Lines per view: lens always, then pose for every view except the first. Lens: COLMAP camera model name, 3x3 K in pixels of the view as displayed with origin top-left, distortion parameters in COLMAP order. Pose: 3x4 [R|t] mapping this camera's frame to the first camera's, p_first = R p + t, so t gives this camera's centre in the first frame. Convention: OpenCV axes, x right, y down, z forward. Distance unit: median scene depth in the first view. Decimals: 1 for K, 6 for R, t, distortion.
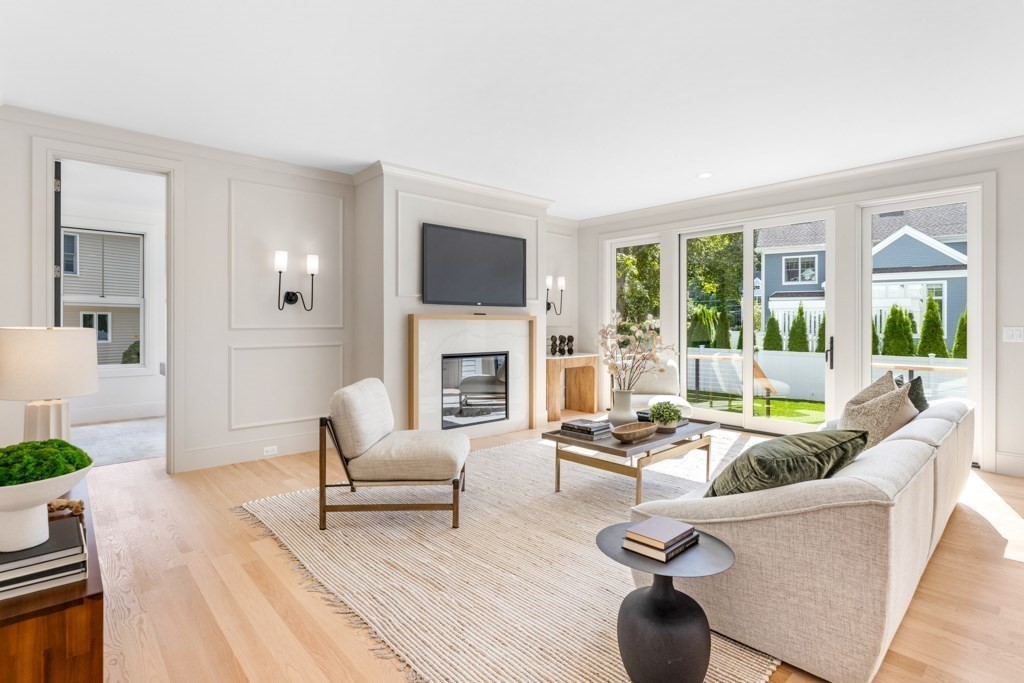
lens RADIAL K [[506.1, 0, 514.3], [0, 506.1, 318.8], [0, 0, 1]] dist [-0.001099, -0.000137]
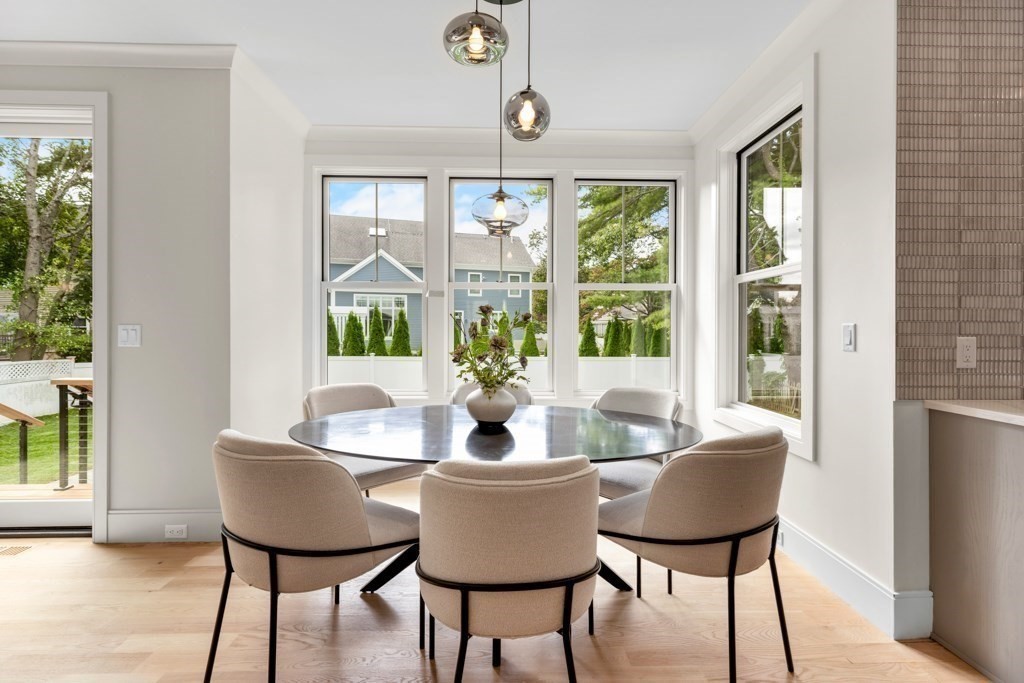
lens RADIAL K [[458.1, 0, 508.0], [0, 458.1, 332.0], [0, 0, 1]] dist [0.000797, -0.000201]
pose [[0.656818, -0.002571, 0.754045, 0.546805], [-0.009657, 0.999884, 0.011821, 0.008279], [-0.753988, -0.015046, 0.656716, 0.130304]]
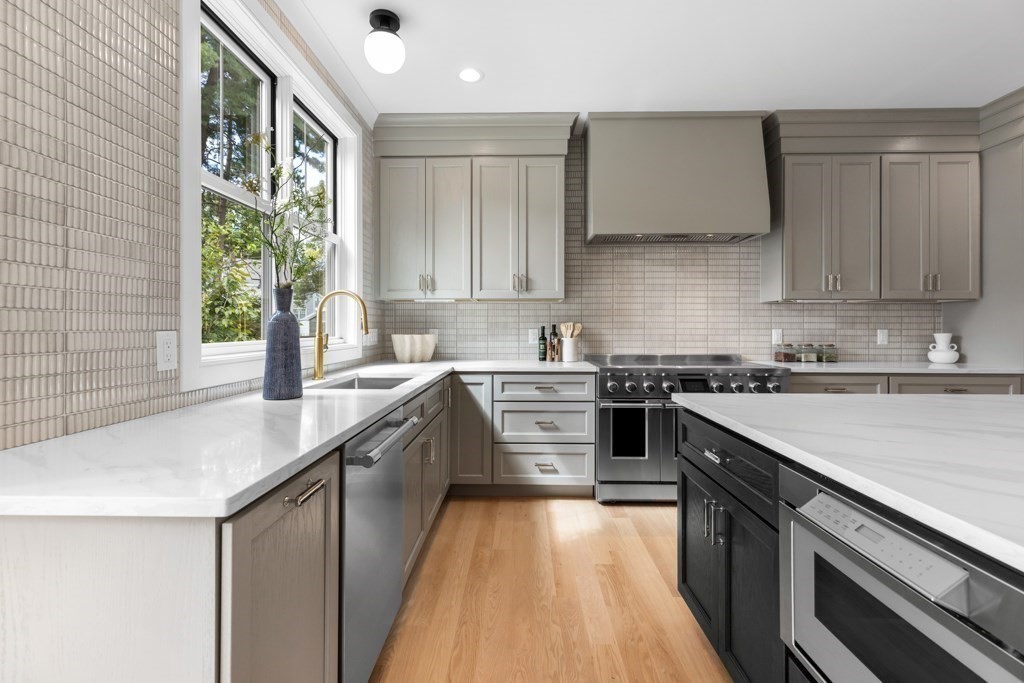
lens RADIAL K [[457.9, 0, 510.8], [0, 457.9, 329.3], [0, 0, 1]] dist [0.001439, -0.000660]
pose [[-0.723590, -0.002962, 0.690224, 0.718860], [-0.007560, 0.999965, -0.003634, 0.008928], [-0.690189, -0.007847, -0.723587, 0.086999]]
